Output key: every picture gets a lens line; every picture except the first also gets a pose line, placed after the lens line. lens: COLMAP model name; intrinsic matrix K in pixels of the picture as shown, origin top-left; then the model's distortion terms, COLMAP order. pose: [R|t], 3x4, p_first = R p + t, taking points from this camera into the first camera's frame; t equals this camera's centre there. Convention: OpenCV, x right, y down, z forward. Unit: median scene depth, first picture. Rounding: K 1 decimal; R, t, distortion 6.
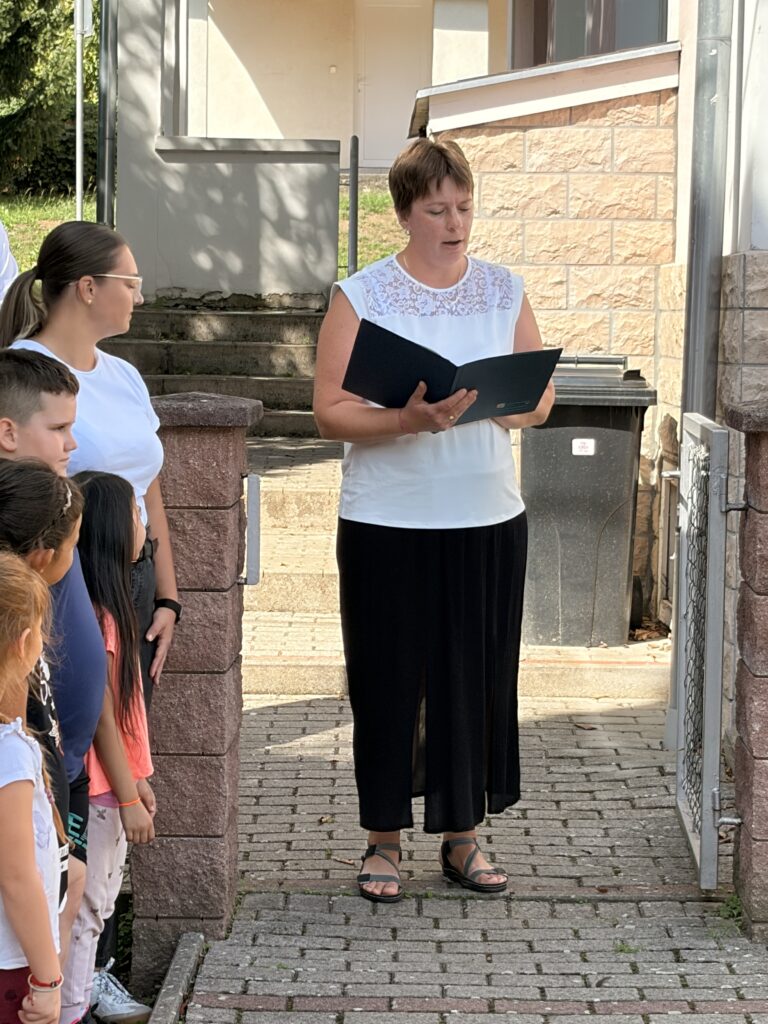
lens RADIAL K [[2883.1, 0, 385.5], [0, 2883.1, 509.7], [0, 0, 1]] dist [0.113751, 0.000000]
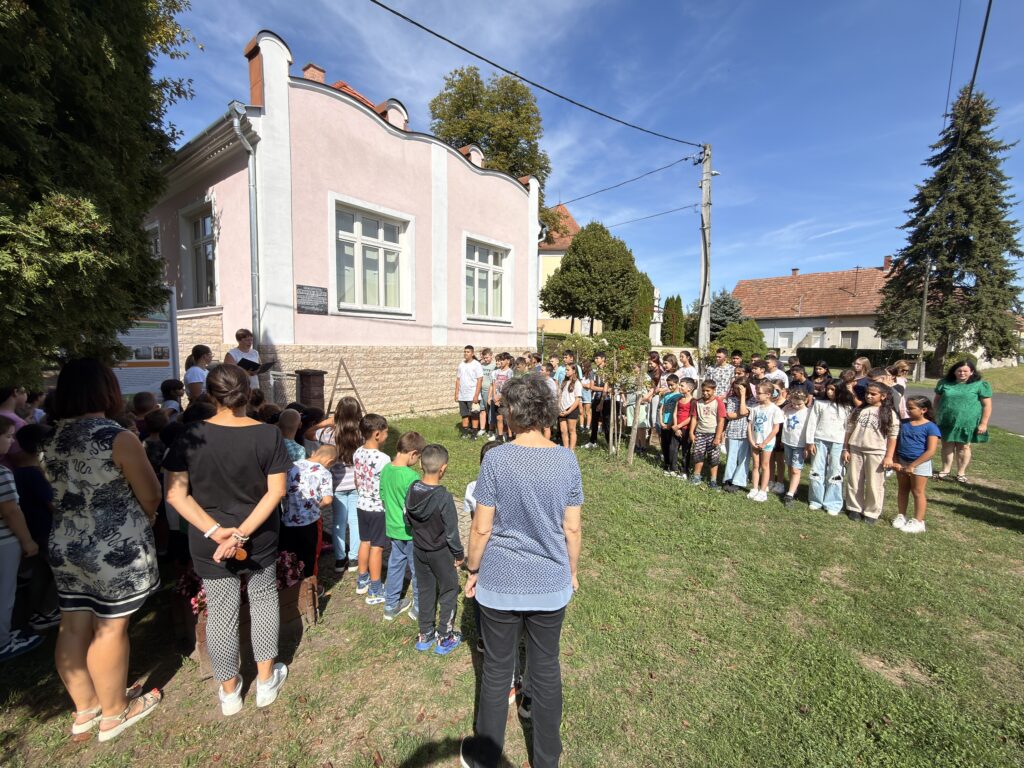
lens RADIAL K [[454.2, 0, 510.6], [0, 454.2, 388.5], [0, 0, 1]] dist [-0.013793, 0.003010]
pose [[0.631059, -0.078077, 0.771796, -0.343058], [0.045783, 0.996936, 0.063419, -0.034704], [-0.774383, -0.004686, 0.632700, -0.032120]]
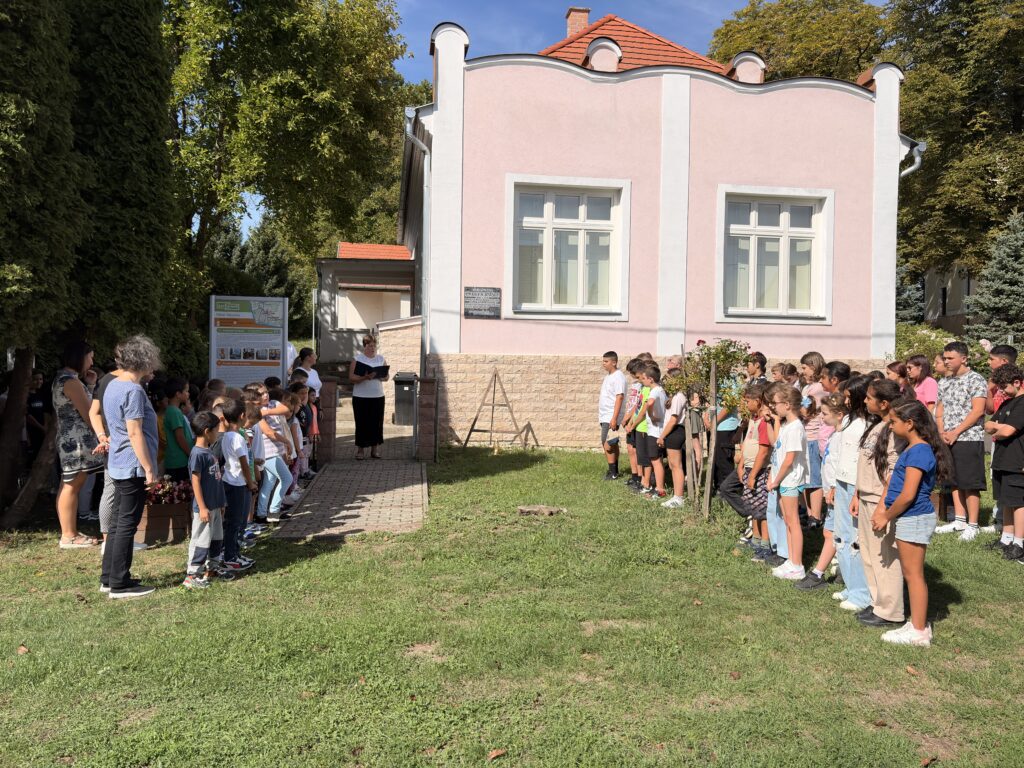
lens RADIAL K [[768.2, 0, 510.1], [0, 768.2, 384.6], [0, 0, 1]] dist [0.050416, -0.041773]
pose [[0.990323, -0.005432, 0.138676, 0.081199], [0.012100, 0.998808, -0.047284, 0.053755], [-0.138254, 0.048504, 0.989208, -0.596948]]
